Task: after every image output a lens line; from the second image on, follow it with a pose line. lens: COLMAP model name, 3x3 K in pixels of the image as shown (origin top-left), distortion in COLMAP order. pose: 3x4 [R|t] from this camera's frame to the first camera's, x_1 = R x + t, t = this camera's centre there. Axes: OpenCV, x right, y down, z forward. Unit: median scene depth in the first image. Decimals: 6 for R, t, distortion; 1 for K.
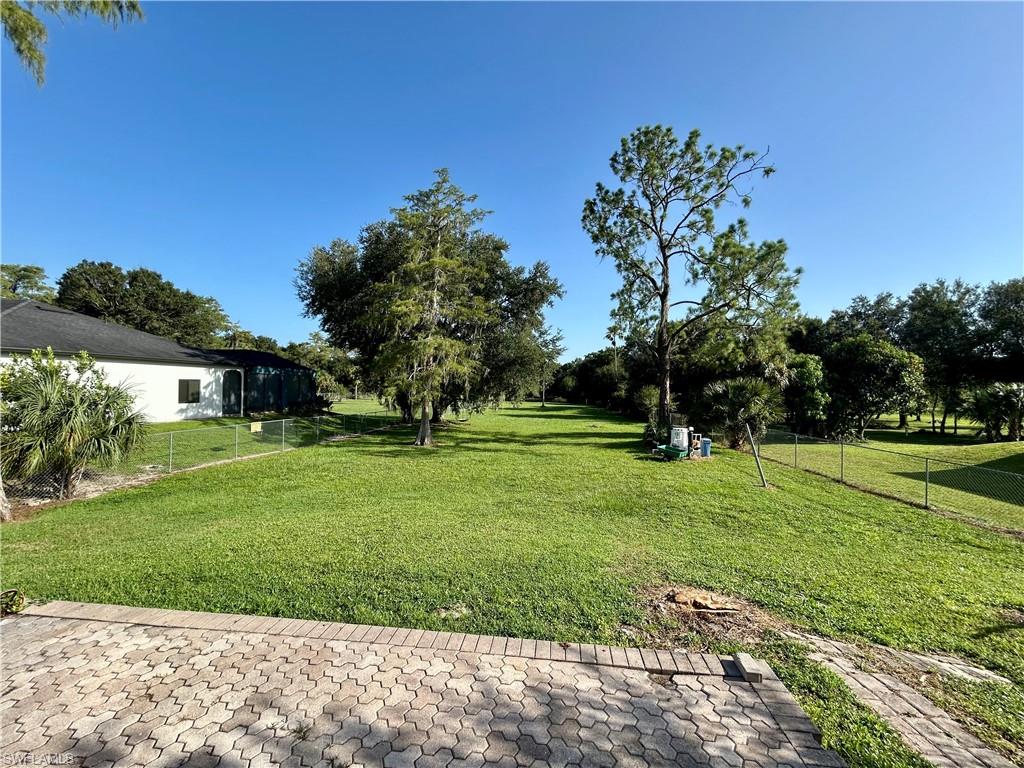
lens RADIAL K [[411.9, 0, 510.0], [0, 411.9, 384.6], [0, 0, 1]] dist [-0.003801, 0.003044]
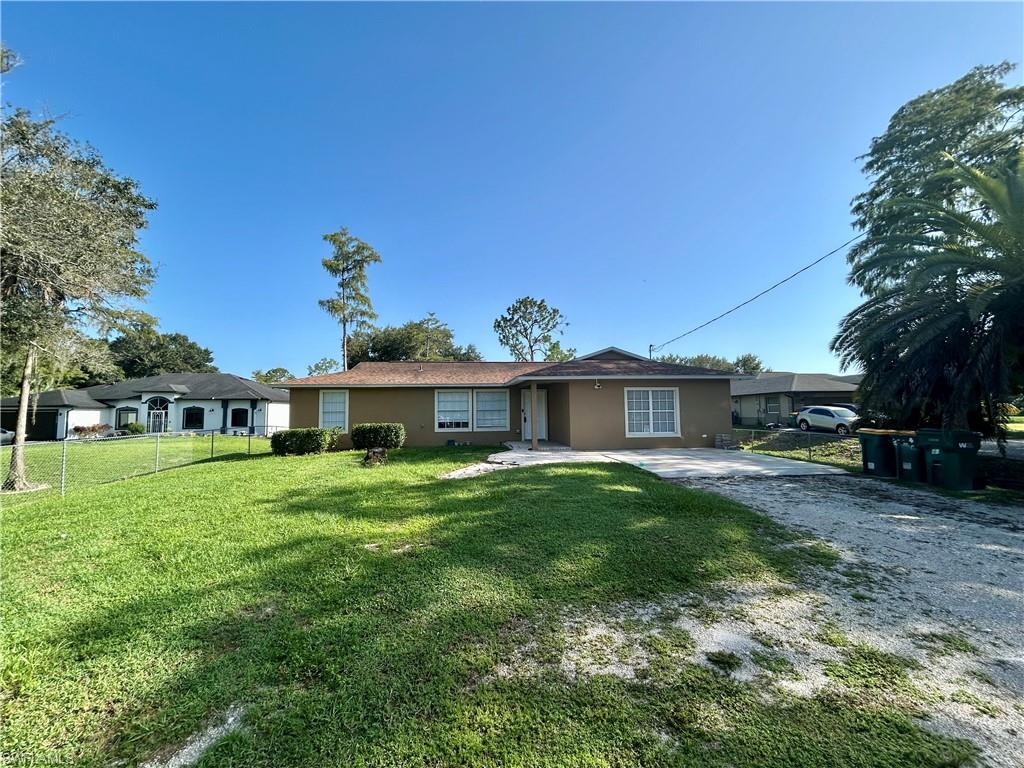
lens RADIAL K [[411.9, 0, 510.0], [0, 411.9, 384.6], [0, 0, 1]] dist [-0.003801, 0.003044]
pose [[0.971606, -0.009520, 0.236412, -0.256941], [0.024987, 0.997731, -0.062513, 0.004130], [-0.235280, 0.066645, 0.969640, -1.080882]]
